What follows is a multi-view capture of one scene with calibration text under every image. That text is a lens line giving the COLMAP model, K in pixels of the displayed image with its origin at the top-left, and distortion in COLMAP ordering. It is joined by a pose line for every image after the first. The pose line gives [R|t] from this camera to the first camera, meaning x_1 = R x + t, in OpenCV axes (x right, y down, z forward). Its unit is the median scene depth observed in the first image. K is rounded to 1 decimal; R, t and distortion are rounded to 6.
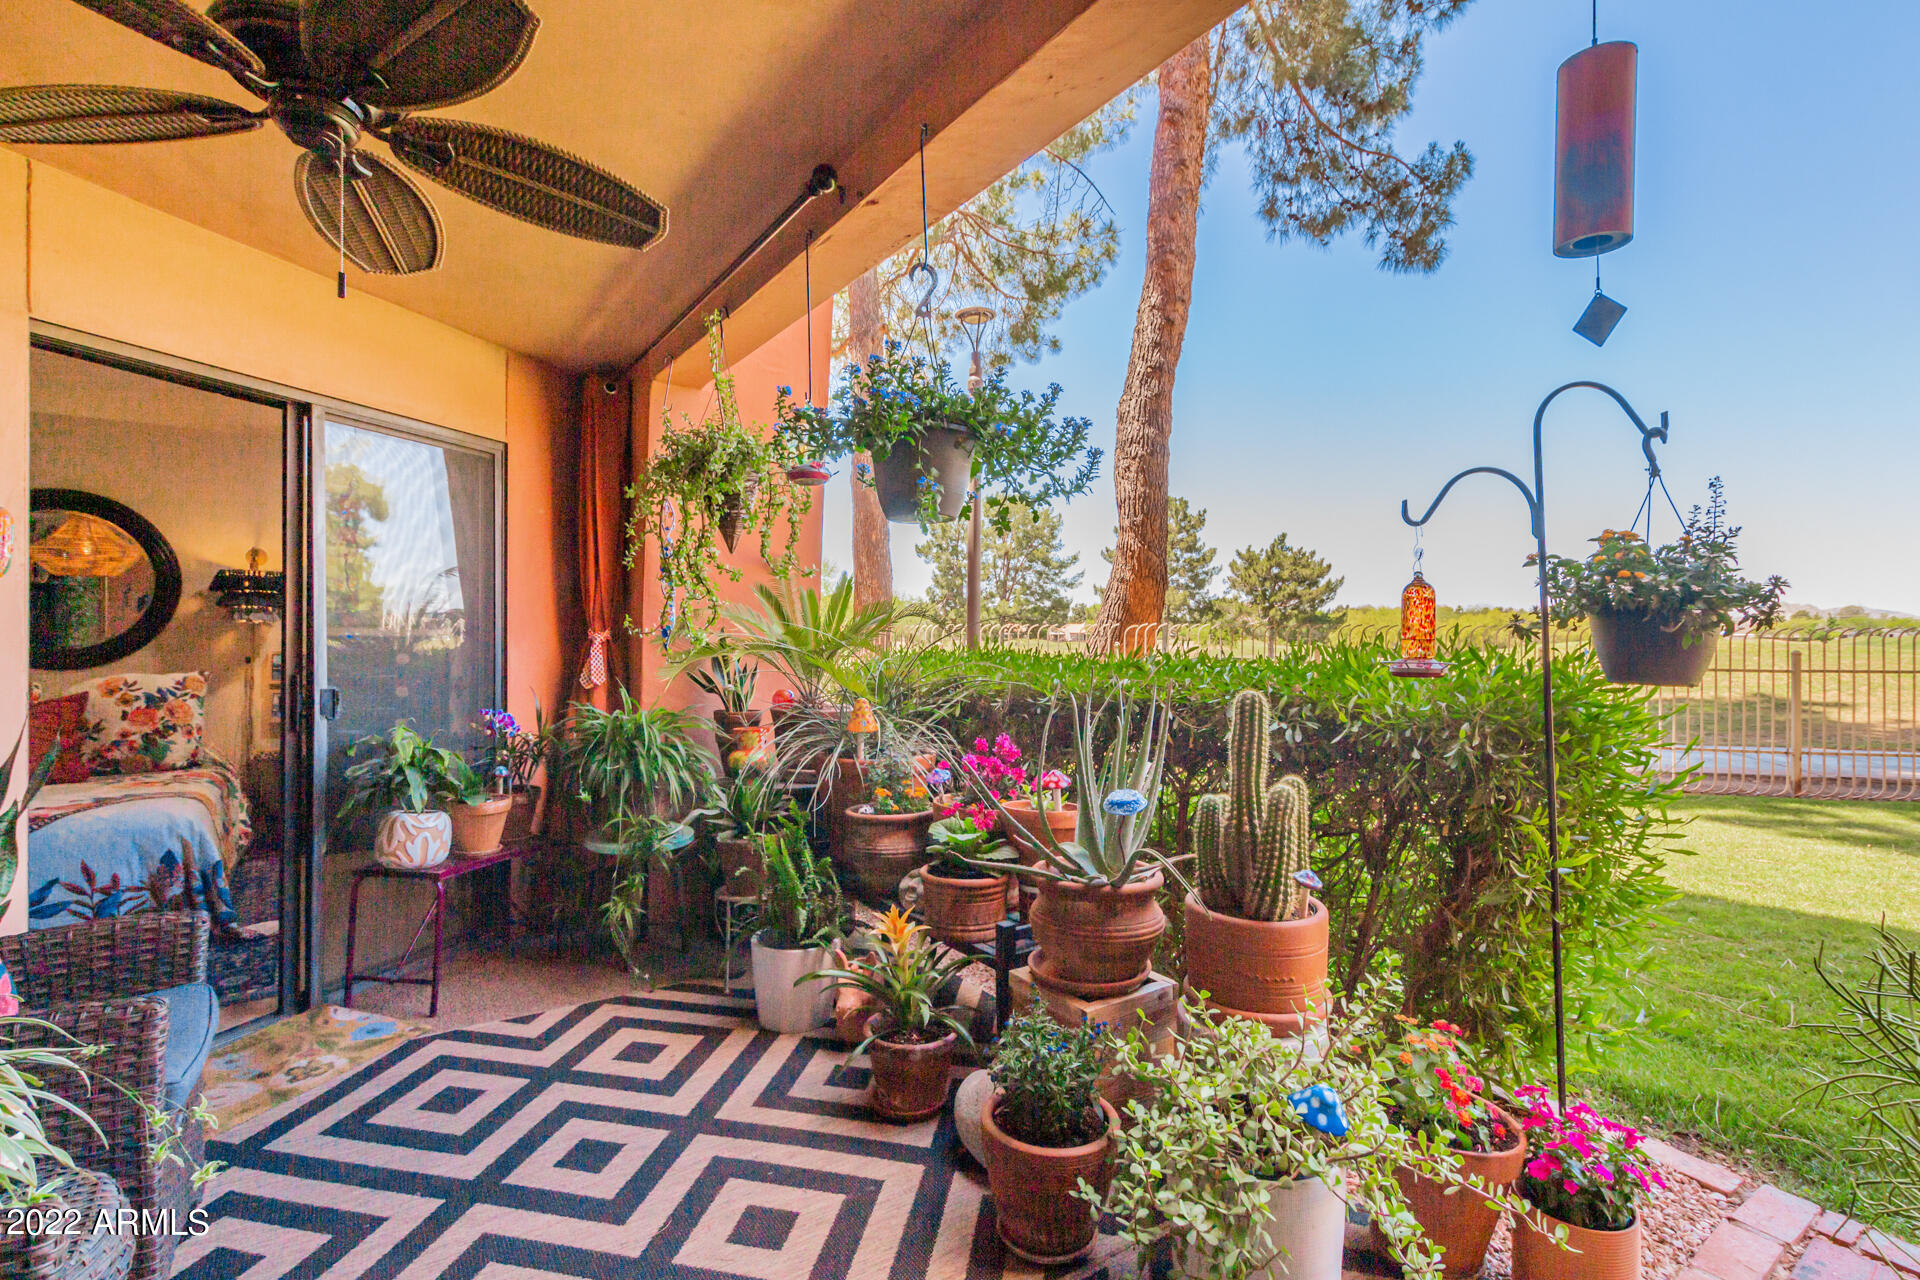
lens RADIAL K [[882.5, 0, 957.6], [0, 882.5, 639.5], [0, 0, 1]] dist [0.005939, -0.002931]
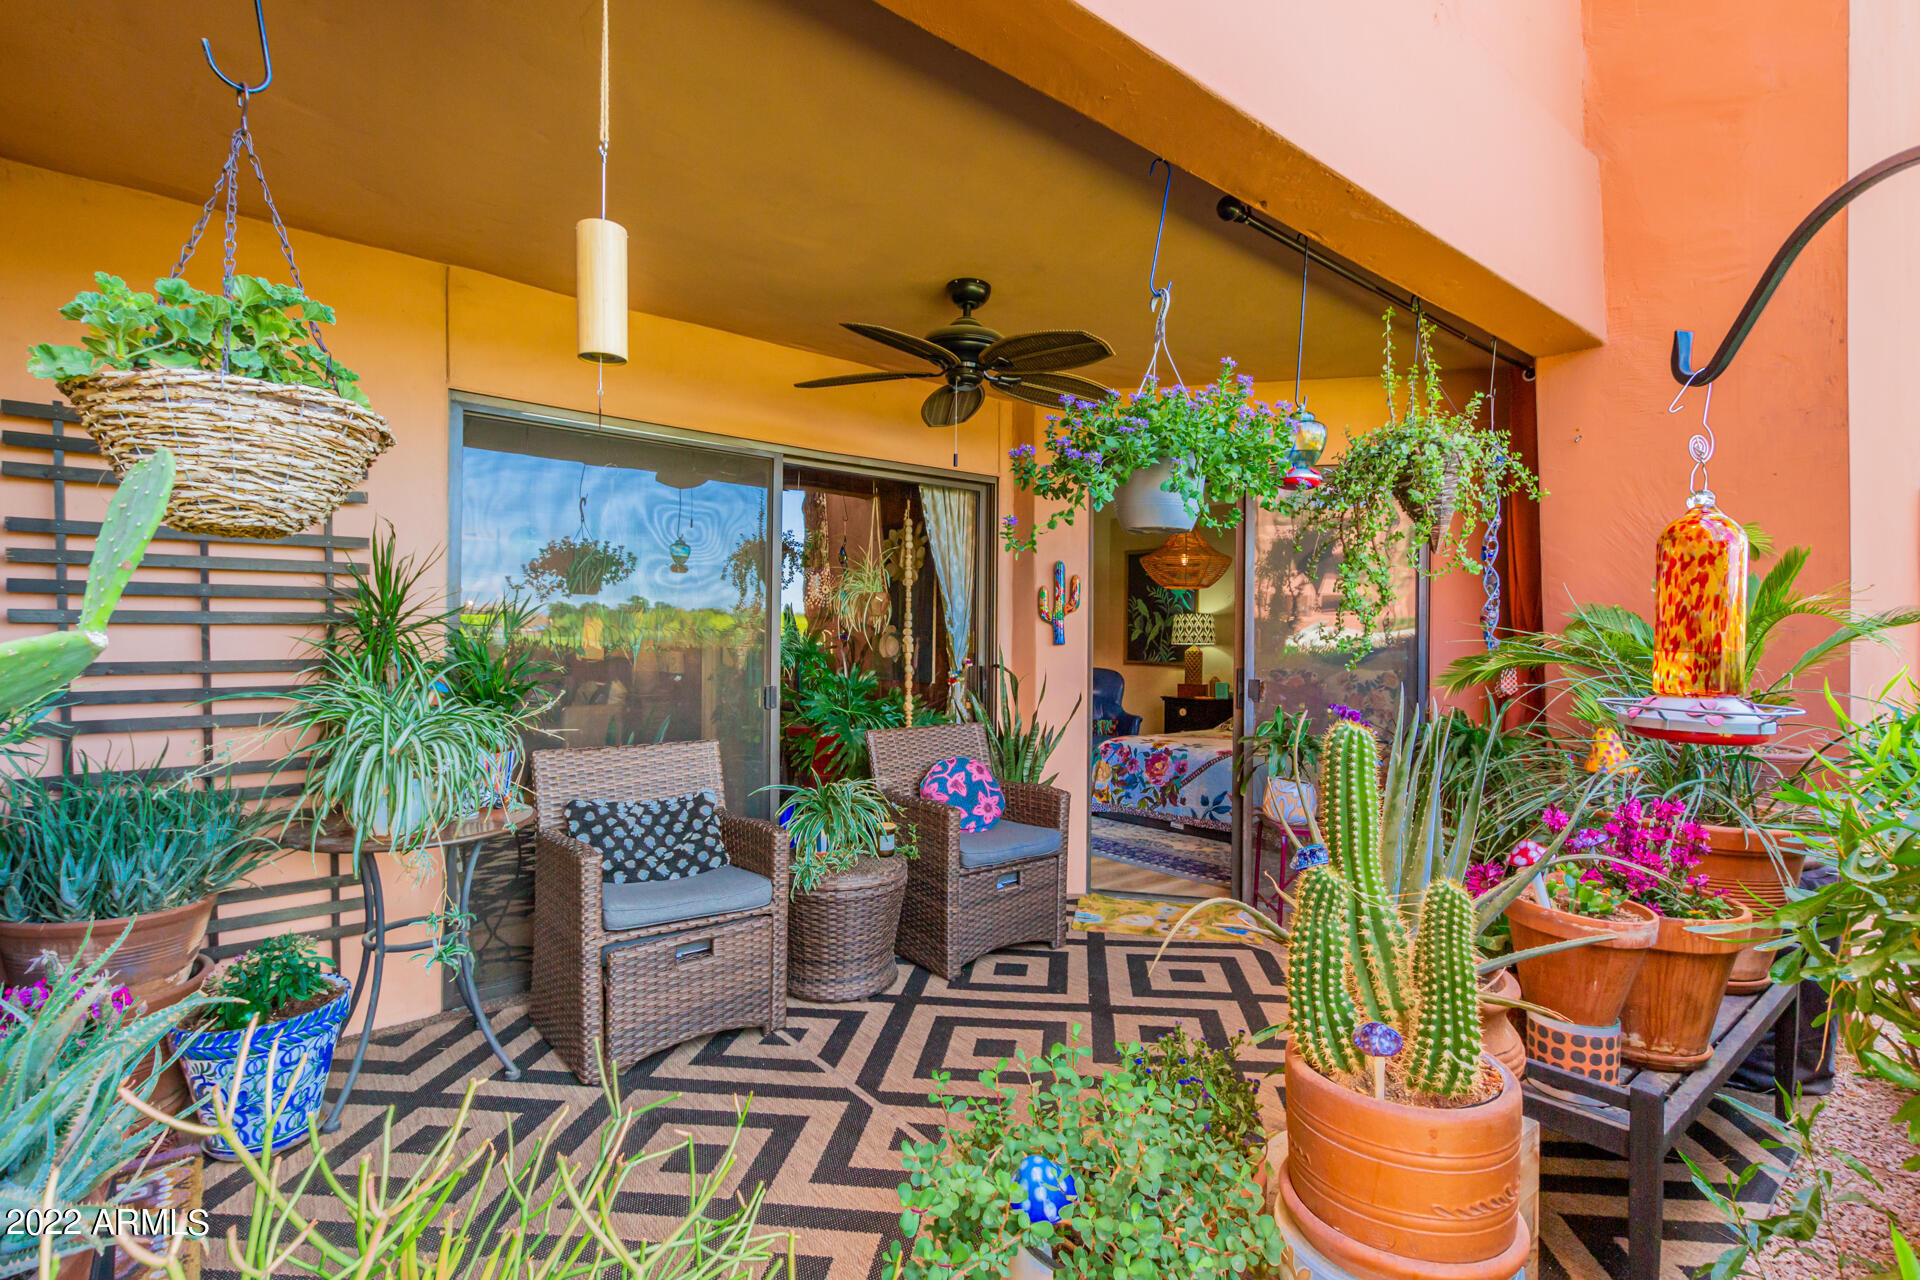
lens RADIAL K [[882.5, 0, 962.0], [0, 882.5, 642.6], [0, 0, 1]] dist [0.005939, -0.002931]
pose [[0.061258, -0.004716, -0.998111, 0.795478], [0.000215, 0.999989, -0.004712, -0.003757], [0.998122, 0.000074, 0.061259, 0.543345]]
